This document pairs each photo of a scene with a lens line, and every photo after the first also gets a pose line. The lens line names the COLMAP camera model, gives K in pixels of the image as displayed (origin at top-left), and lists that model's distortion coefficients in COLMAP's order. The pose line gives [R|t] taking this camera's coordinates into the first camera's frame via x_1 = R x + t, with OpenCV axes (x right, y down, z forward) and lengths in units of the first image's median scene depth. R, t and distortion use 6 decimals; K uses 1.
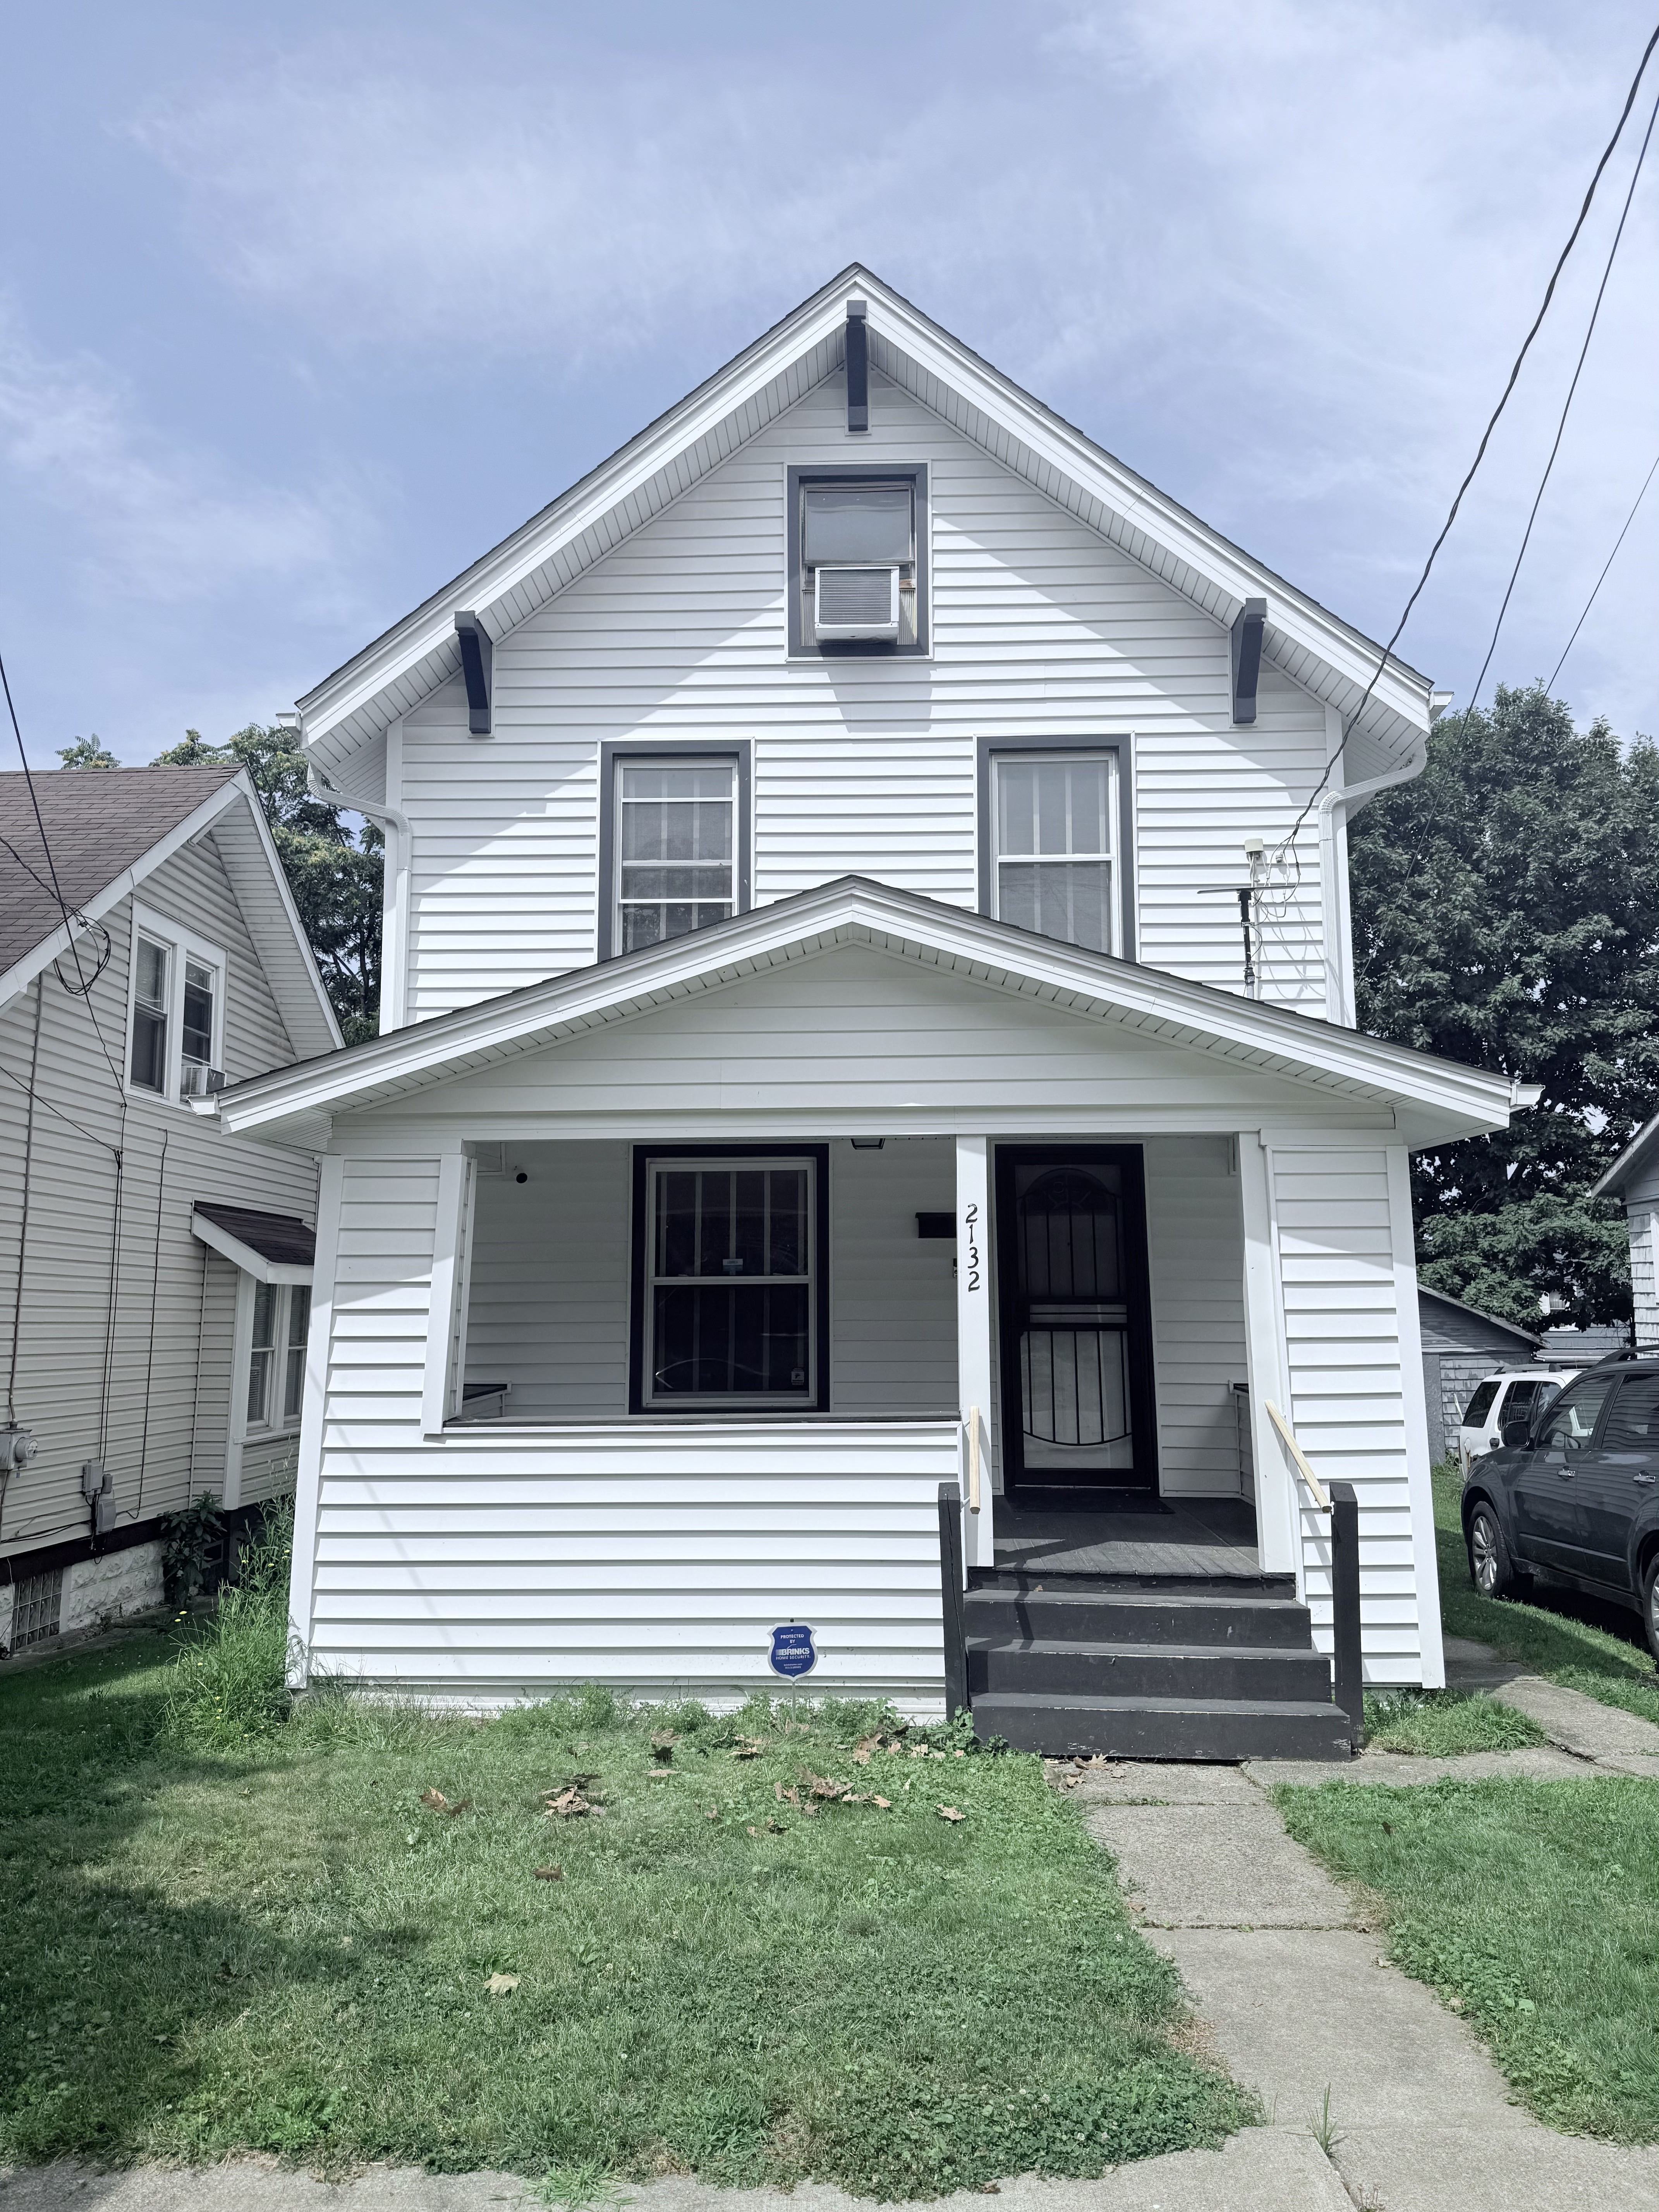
lens RADIAL K [[1575.9, 0, 842.3], [0, 1575.9, 1109.0], [0, 0, 1]] dist [0.030763, -0.015357]
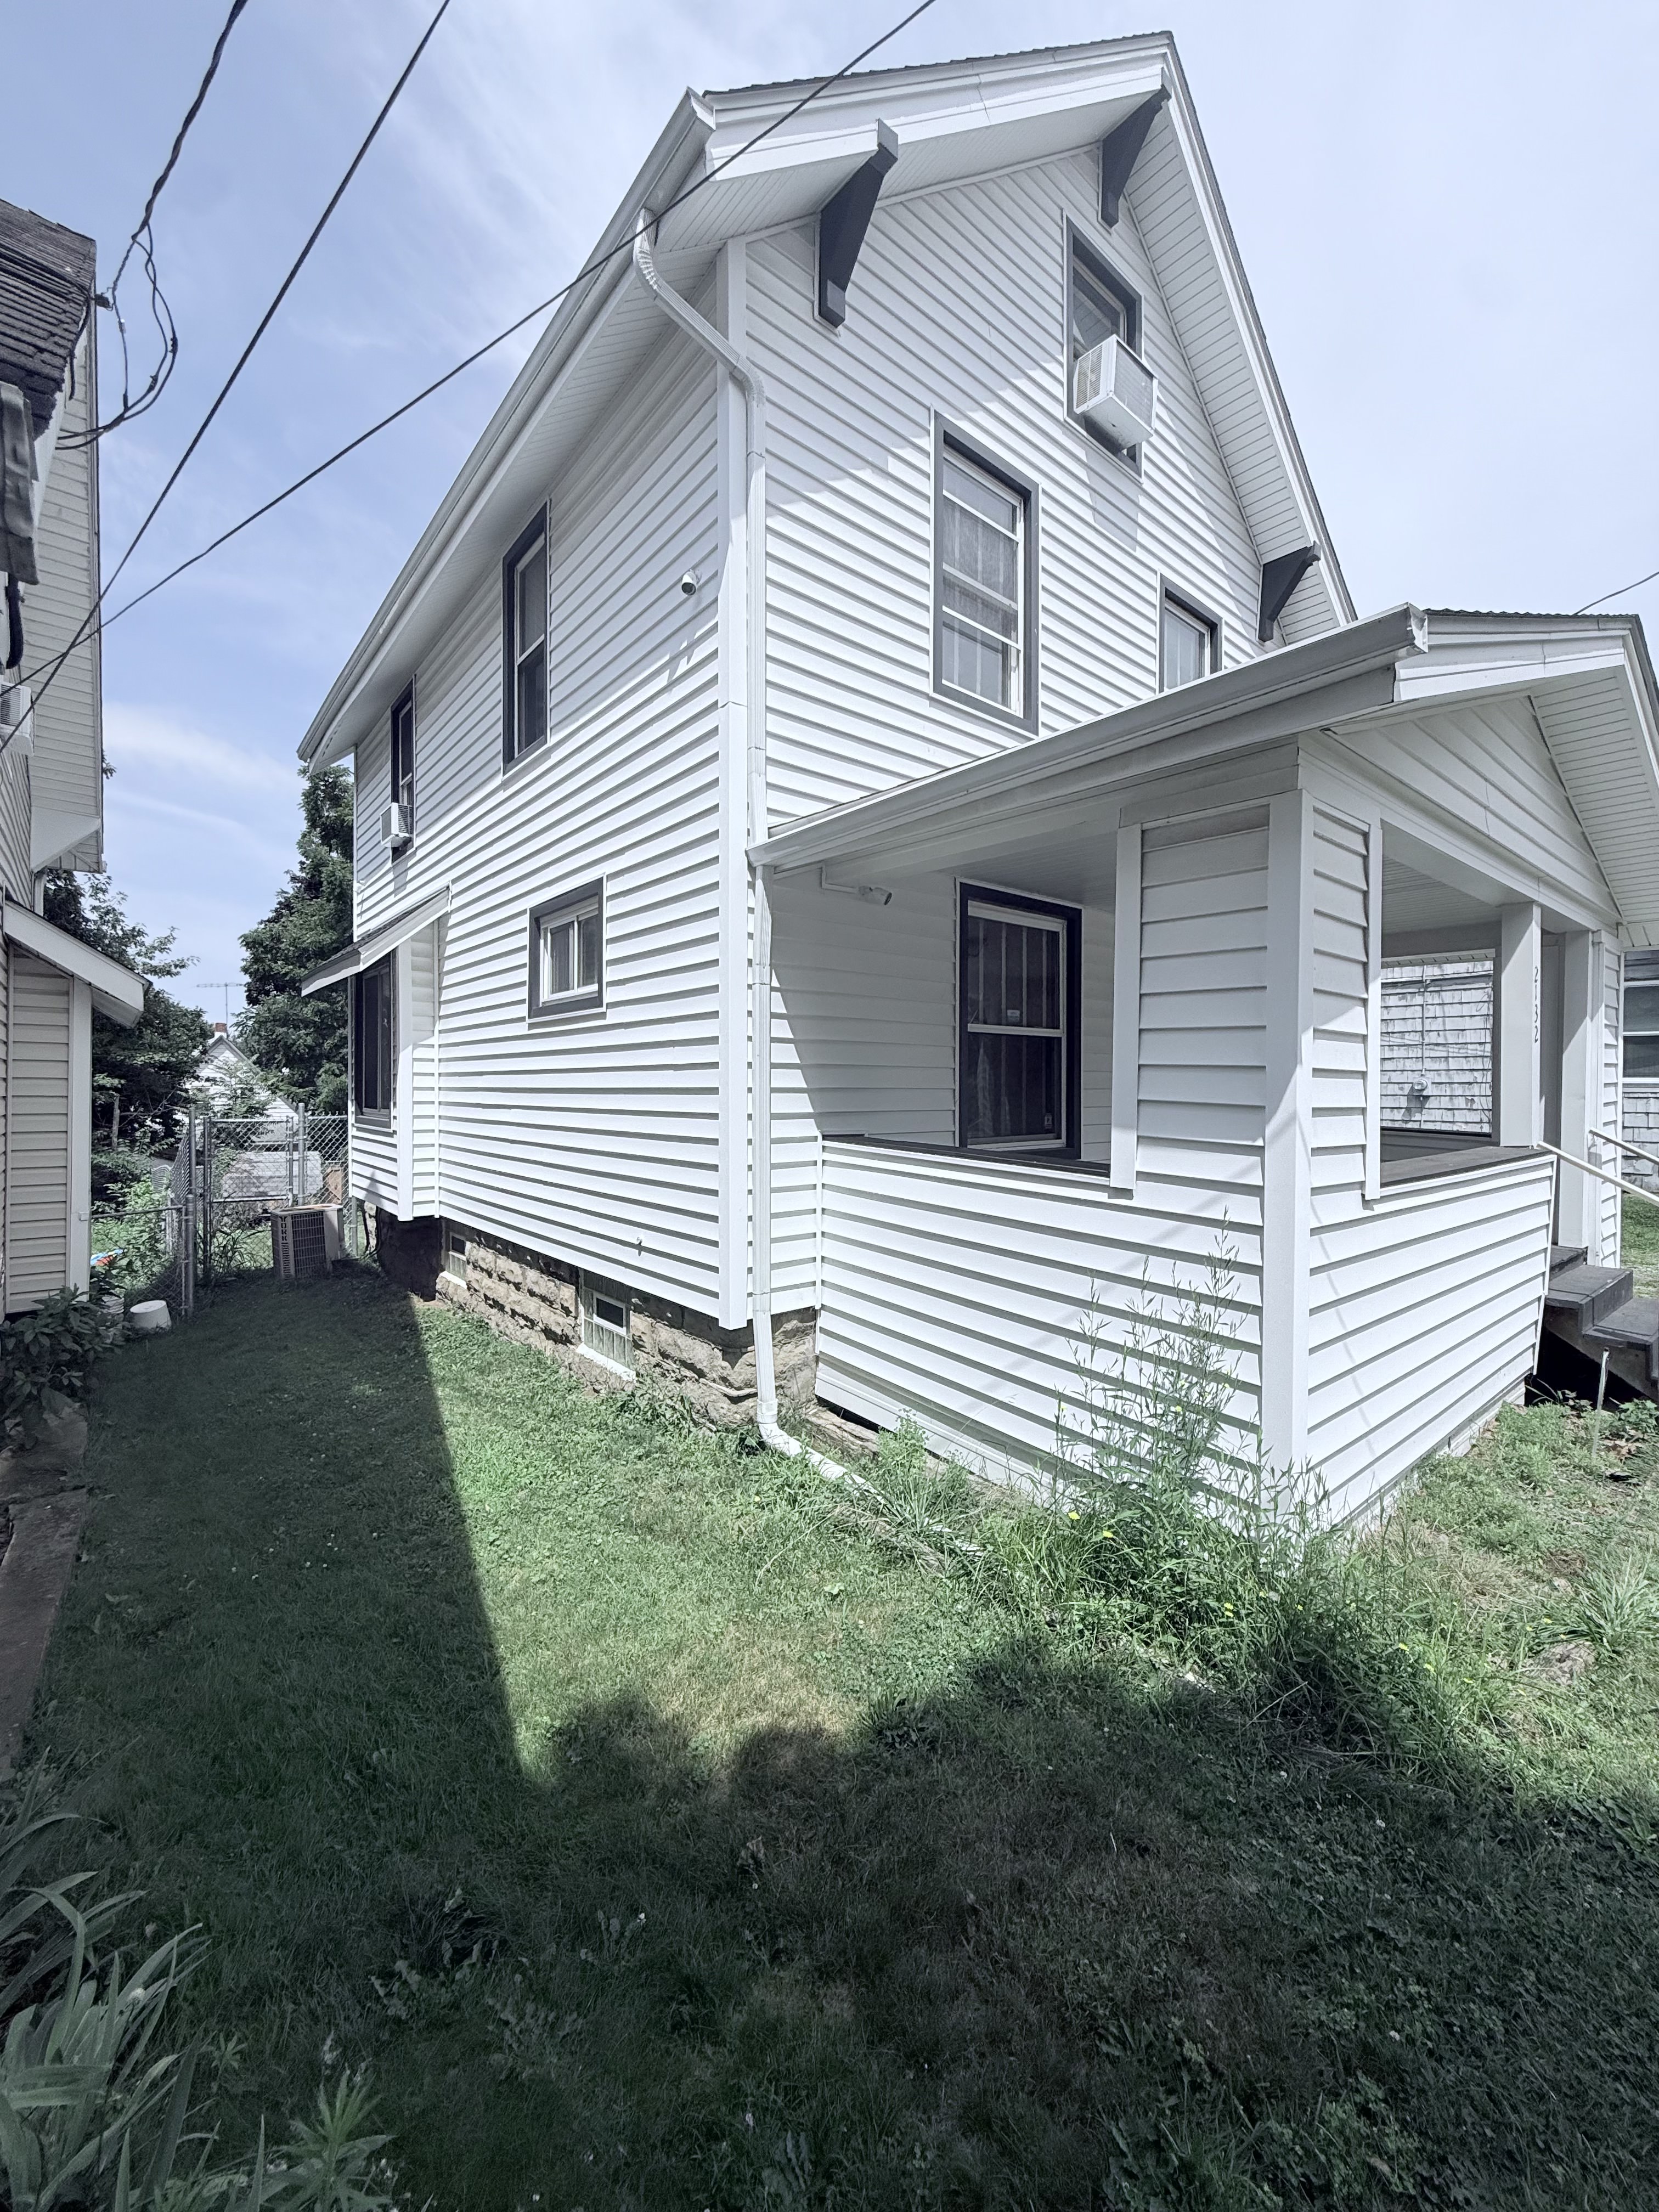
lens RADIAL K [[885.6, 0, 828.5], [0, 885.6, 1092.3], [0, 0, 1]] dist [0.007334, -0.000009]
pose [[0.745713, 0.000043, 0.666267, -0.527978], [-0.087693, 0.991307, 0.098086, 0.098798], [-0.660471, -0.131570, 0.739234, 0.625660]]
